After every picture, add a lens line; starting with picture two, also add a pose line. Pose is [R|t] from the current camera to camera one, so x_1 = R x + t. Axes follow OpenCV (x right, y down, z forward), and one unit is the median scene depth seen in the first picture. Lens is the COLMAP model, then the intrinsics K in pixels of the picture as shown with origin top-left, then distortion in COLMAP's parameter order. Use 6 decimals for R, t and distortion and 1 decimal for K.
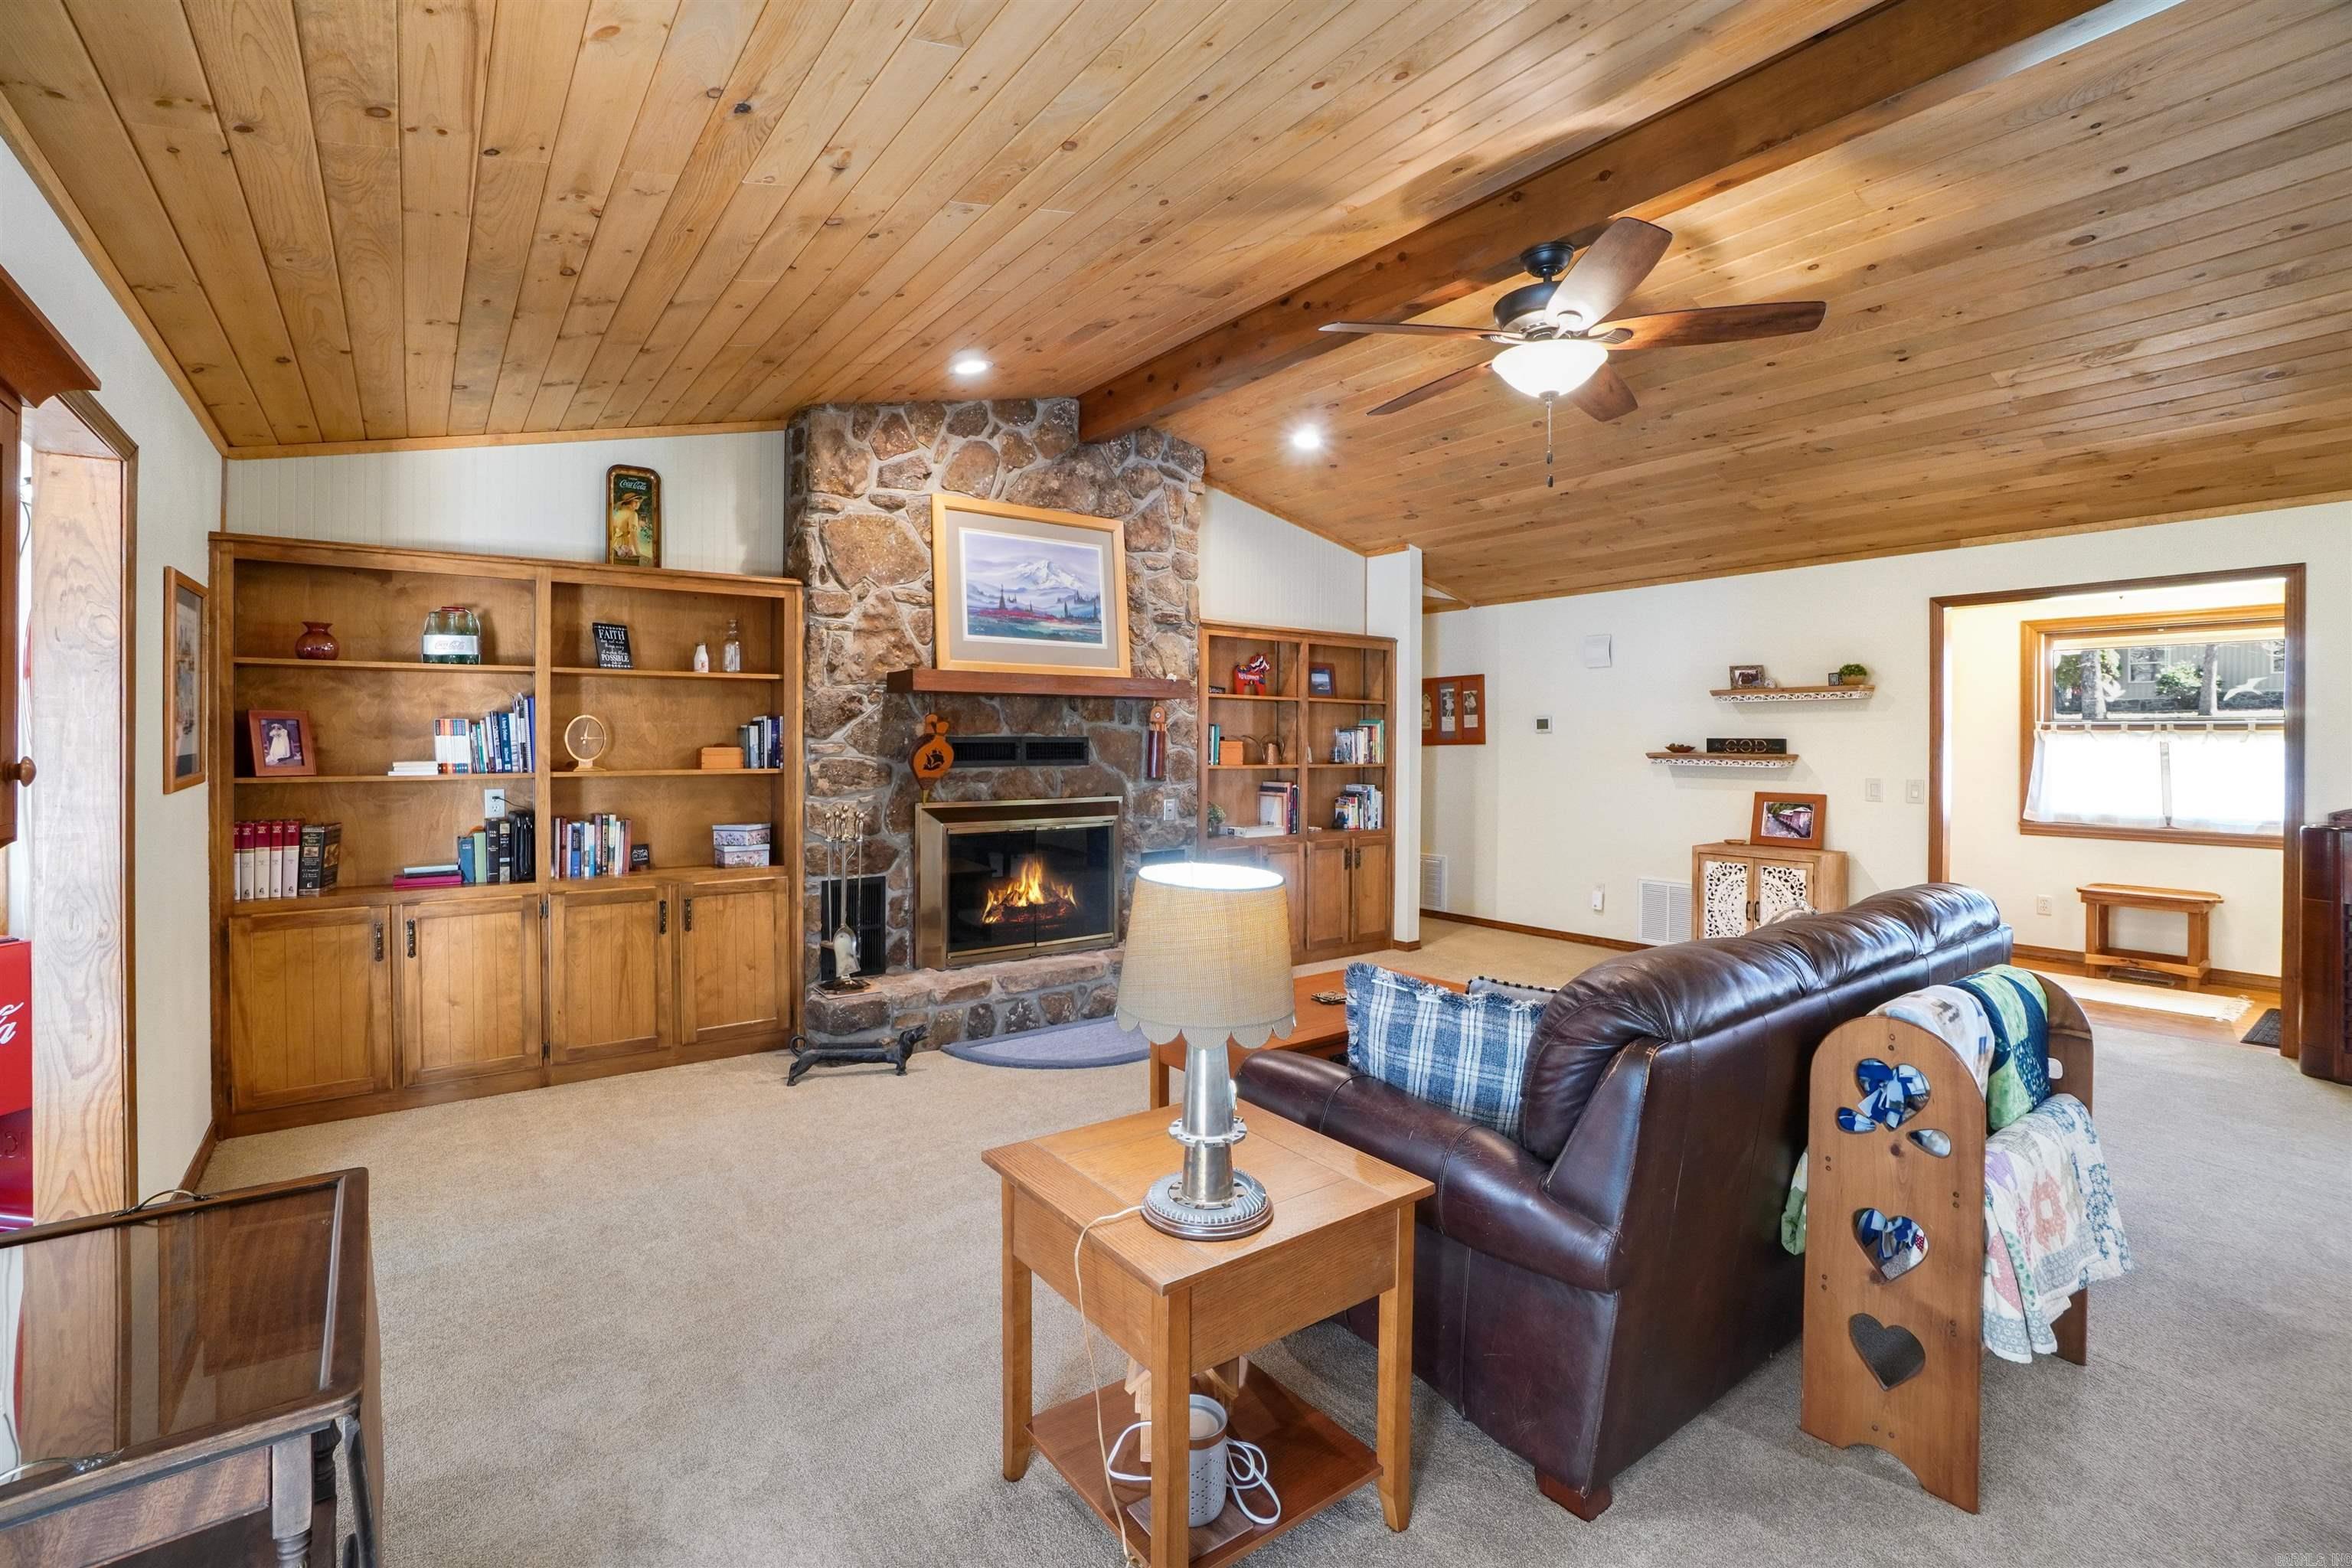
lens RADIAL K [[1050.6, 0, 1132.7], [0, 1050.6, 745.8], [0, 0, 1]] dist [-0.054114, 0.019053]
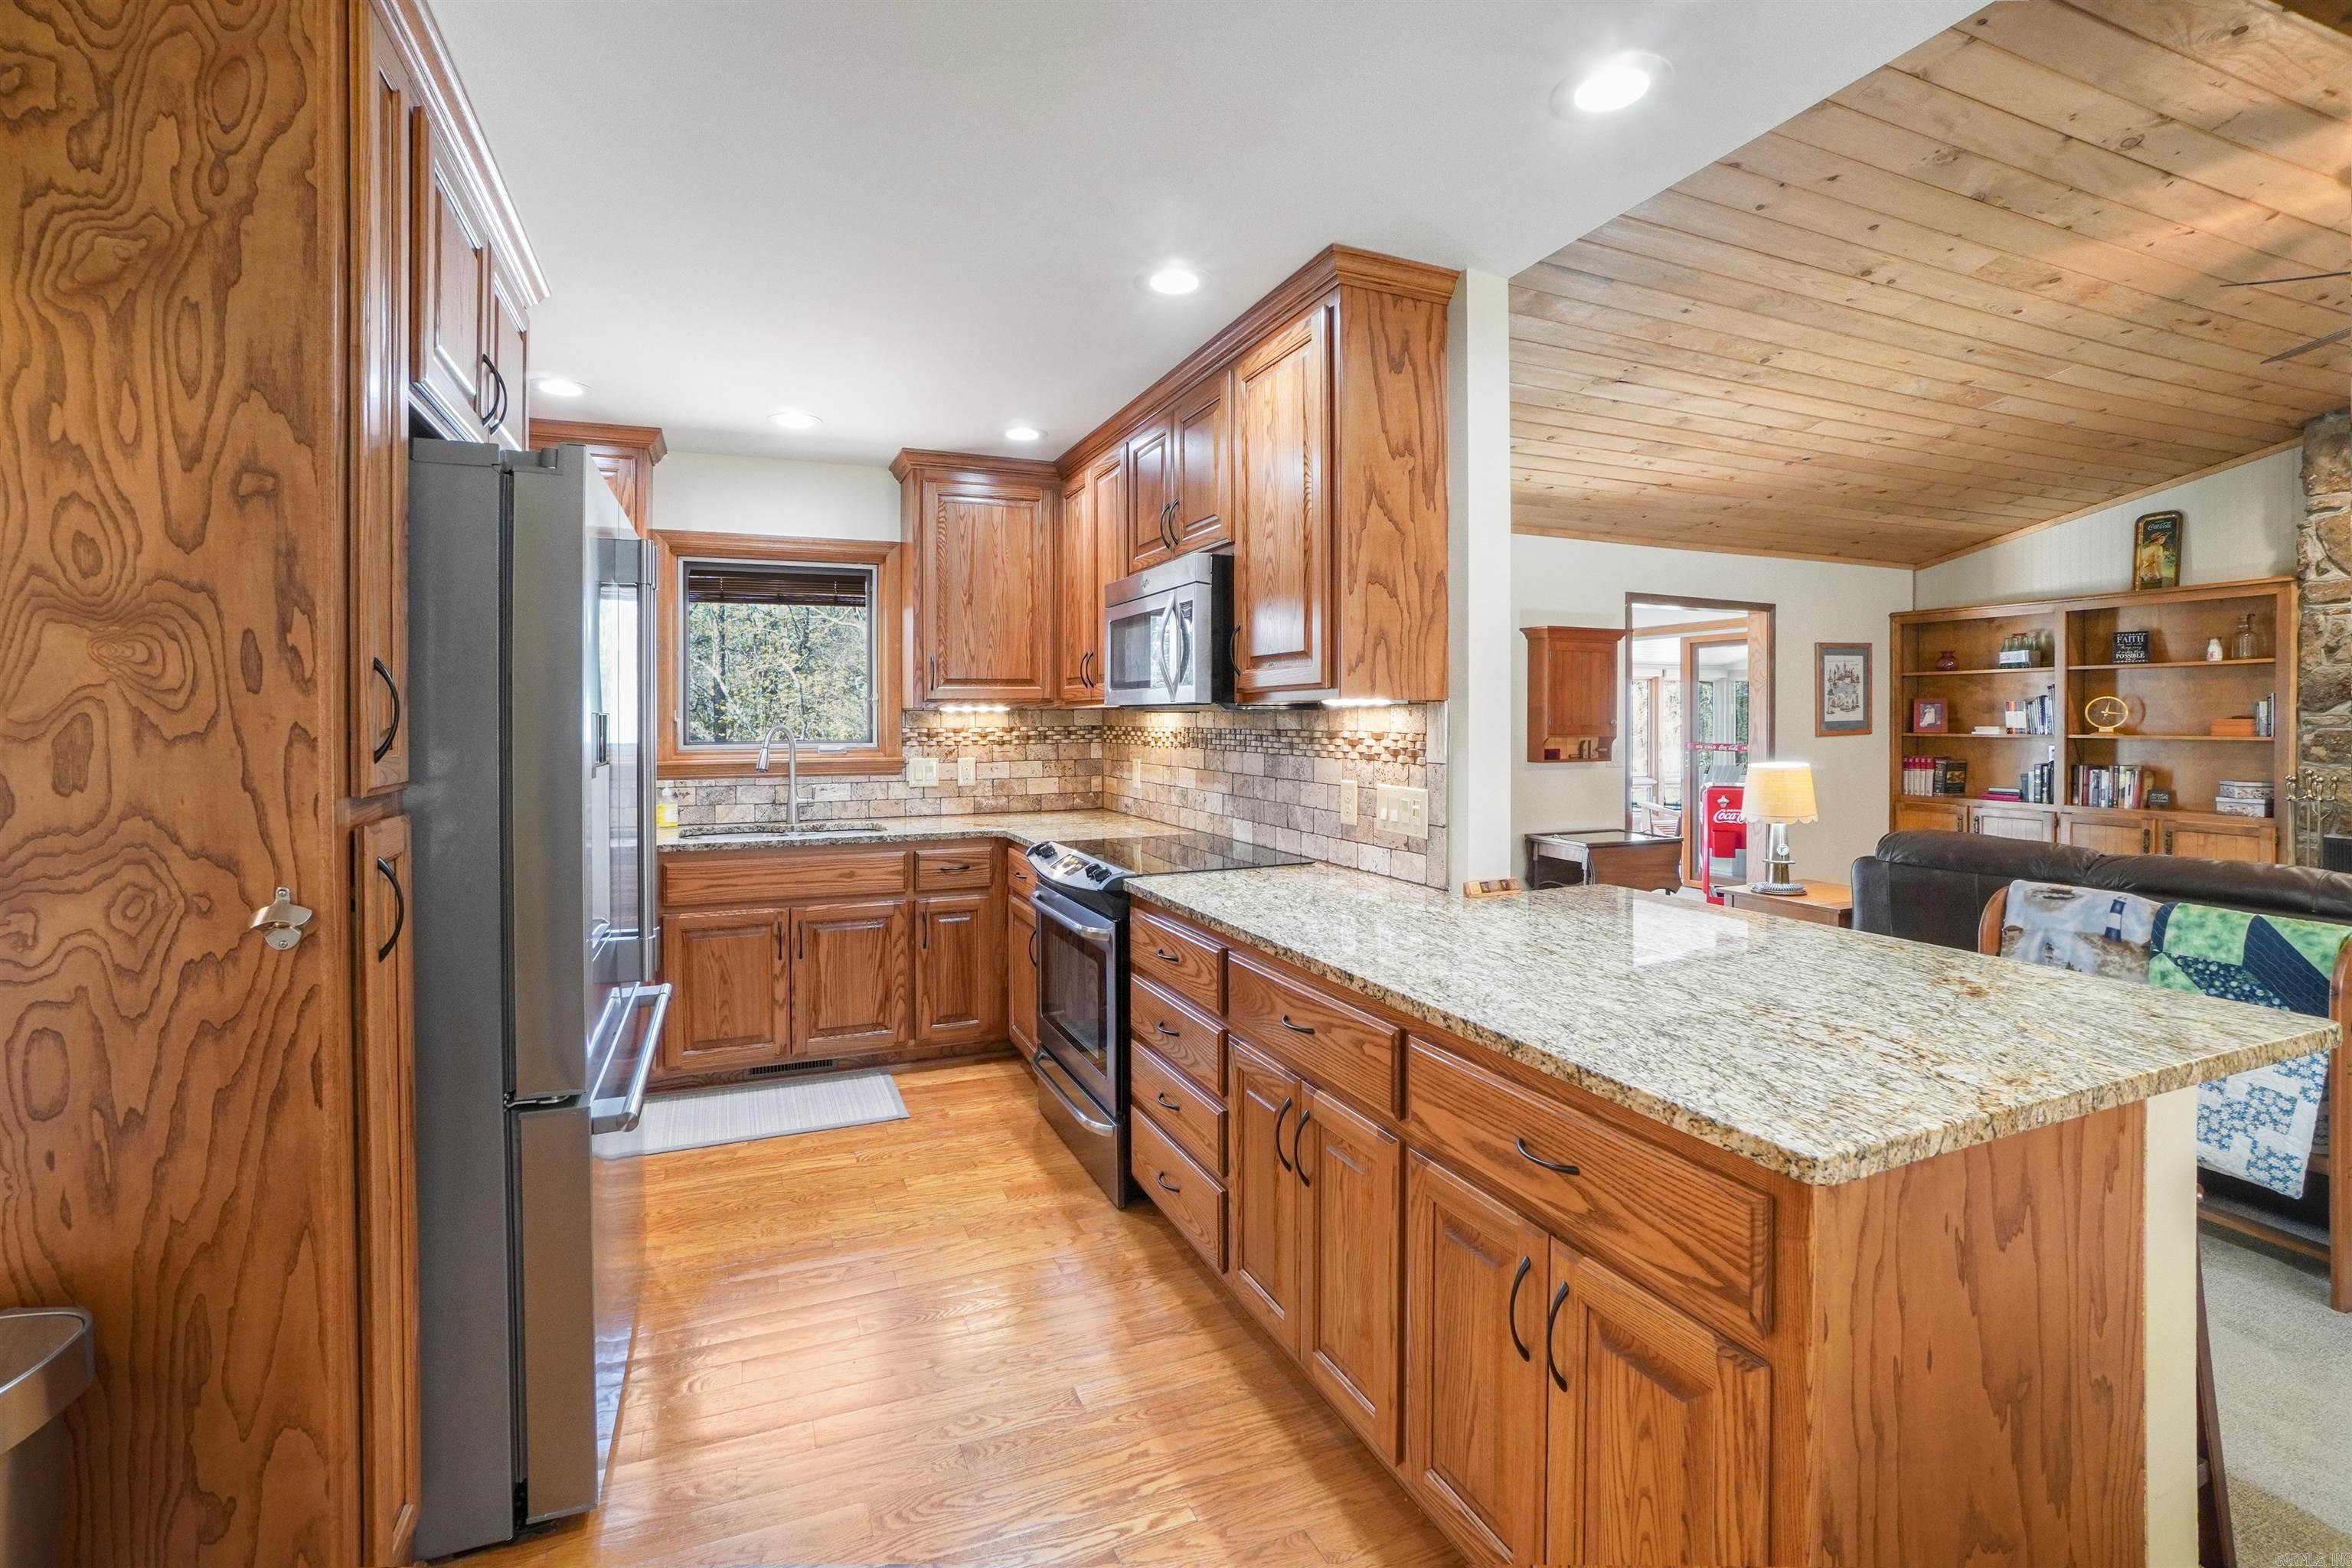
lens RADIAL K [[1050.6, 0, 1158.8], [0, 1050.6, 717.9], [0, 0, 1]] dist [-0.054114, 0.019053]
pose [[-0.221485, -0.000328, -0.975164, 0.987004], [-0.006698, 0.999977, 0.001185, 0.006289], [0.975141, 0.006794, -0.221482, 0.010659]]
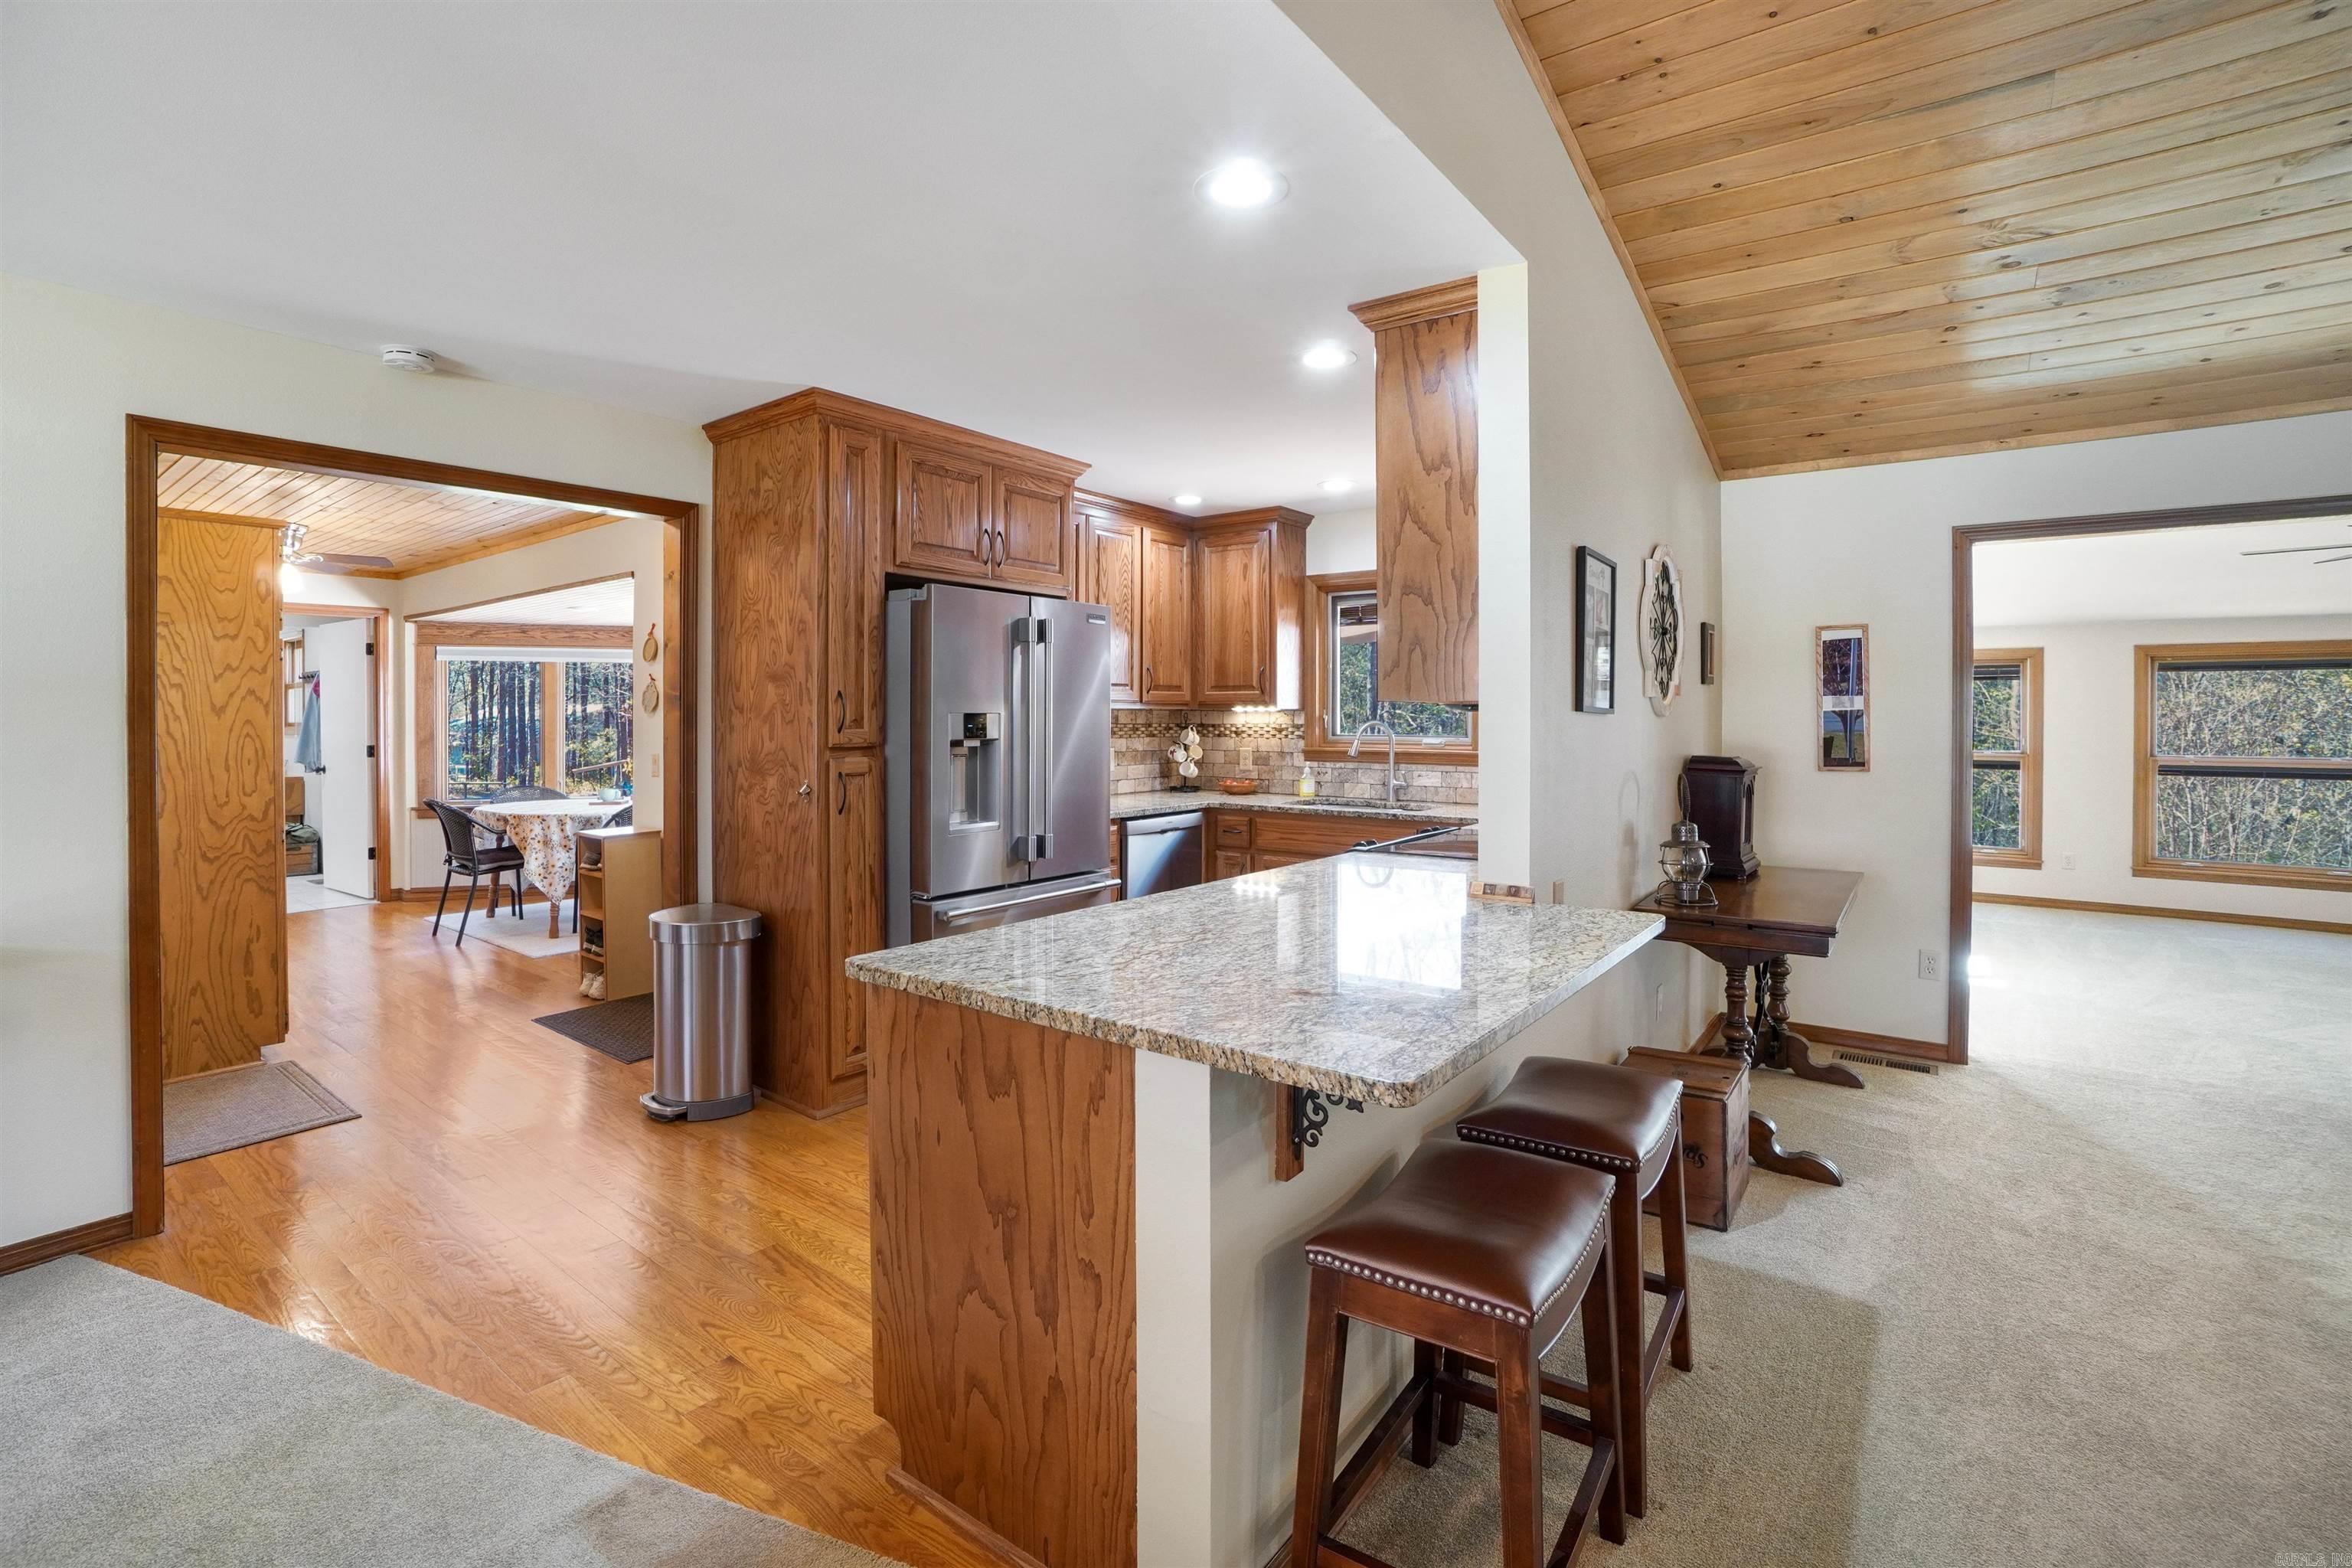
lens RADIAL K [[1050.6, 0, 1155.3], [0, 1050.6, 730.8], [0, 0, 1]] dist [-0.054114, 0.019053]
pose [[-0.956466, 0.000045, -0.291842, 0.764150], [-0.006542, 0.999745, 0.021596, 0.002328], [0.291769, 0.022565, -0.956223, 0.480043]]
